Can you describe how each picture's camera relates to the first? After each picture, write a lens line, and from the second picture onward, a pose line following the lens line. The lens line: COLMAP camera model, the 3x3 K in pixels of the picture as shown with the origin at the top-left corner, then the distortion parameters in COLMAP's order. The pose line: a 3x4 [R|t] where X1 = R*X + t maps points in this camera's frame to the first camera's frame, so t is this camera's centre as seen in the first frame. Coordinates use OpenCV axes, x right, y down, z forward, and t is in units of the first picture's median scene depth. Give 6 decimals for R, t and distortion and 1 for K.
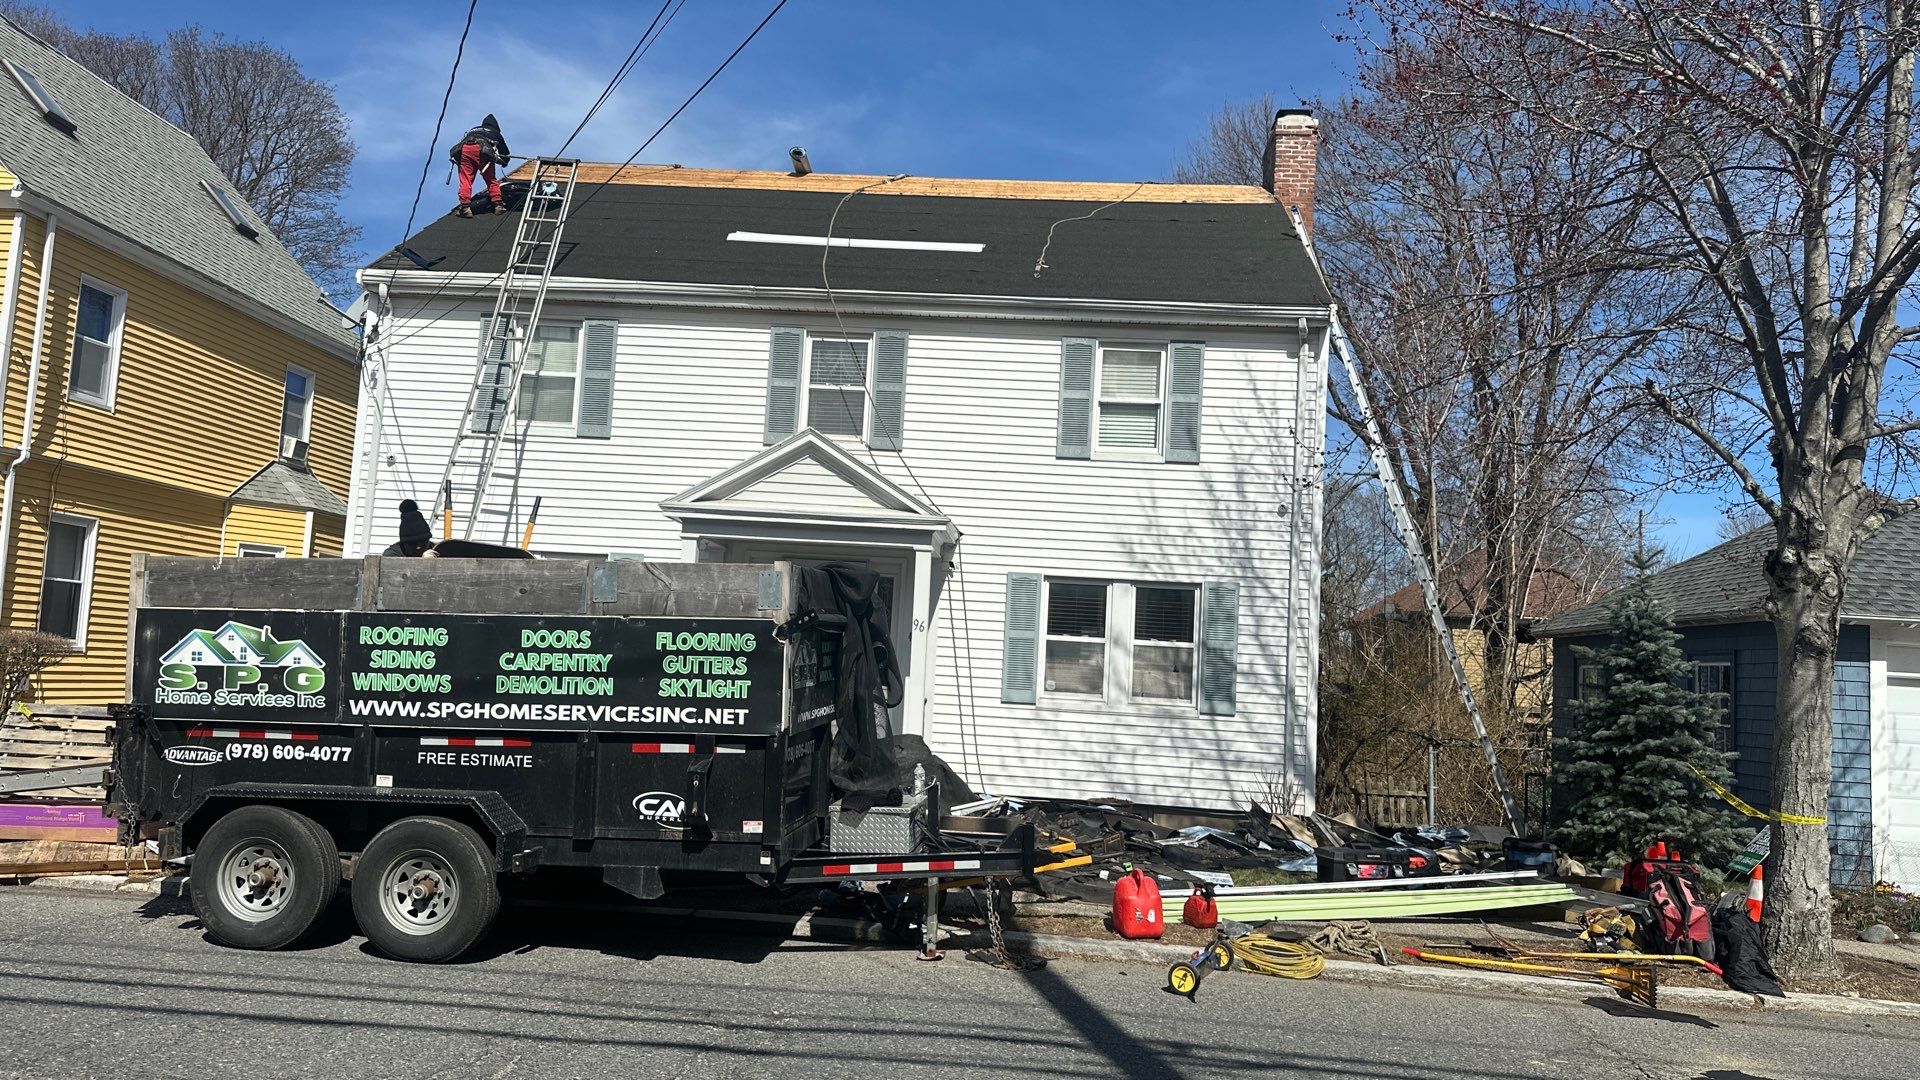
lens RADIAL K [[1384.9, 0, 960.0], [0, 1384.9, 540.0], [0, 0, 1]] dist [0.184259, -0.387242]
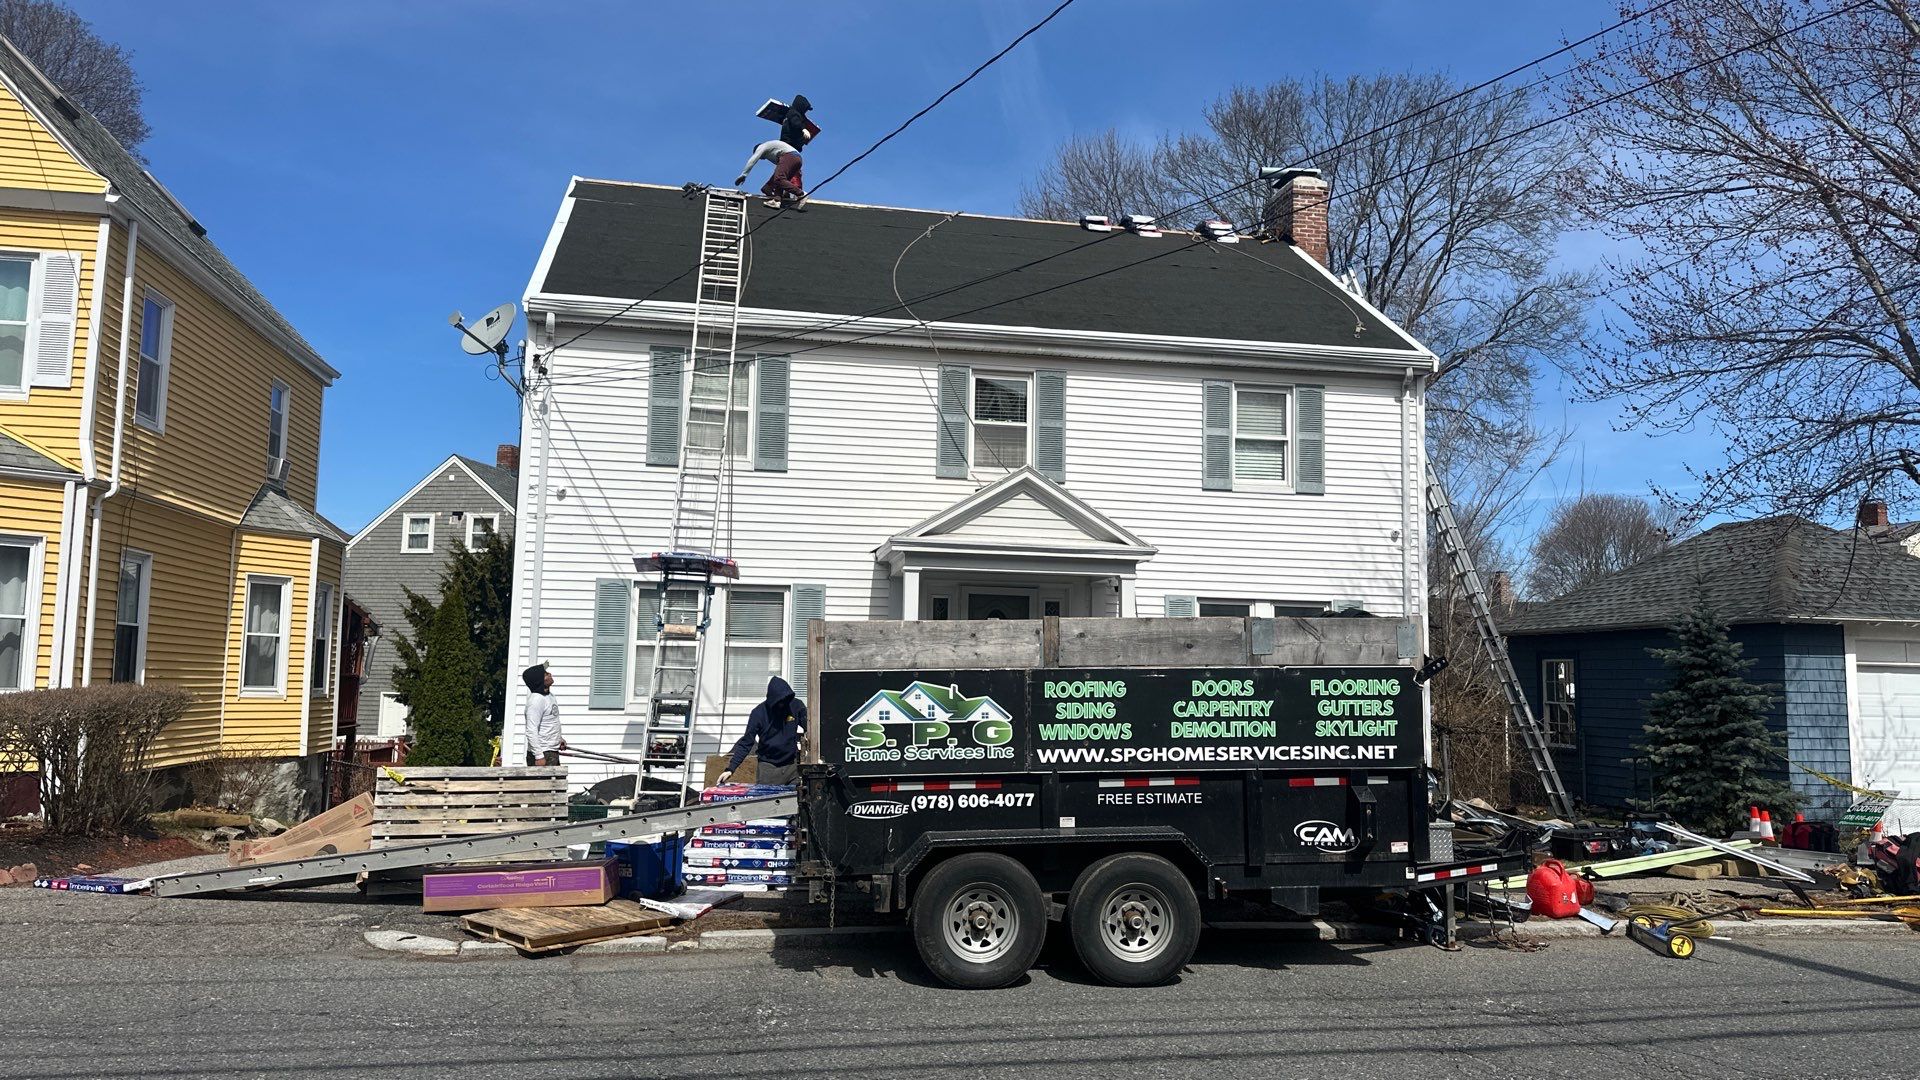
lens RADIAL K [[1384.9, 0, 960.0], [0, 1384.9, 540.0], [0, 0, 1]] dist [0.184259, -0.387242]
pose [[0.965445, -0.012412, 0.260313, -0.768522], [0.010581, 0.999908, 0.008434, -0.058745], [-0.260394, -0.005388, 0.965487, -0.022861]]
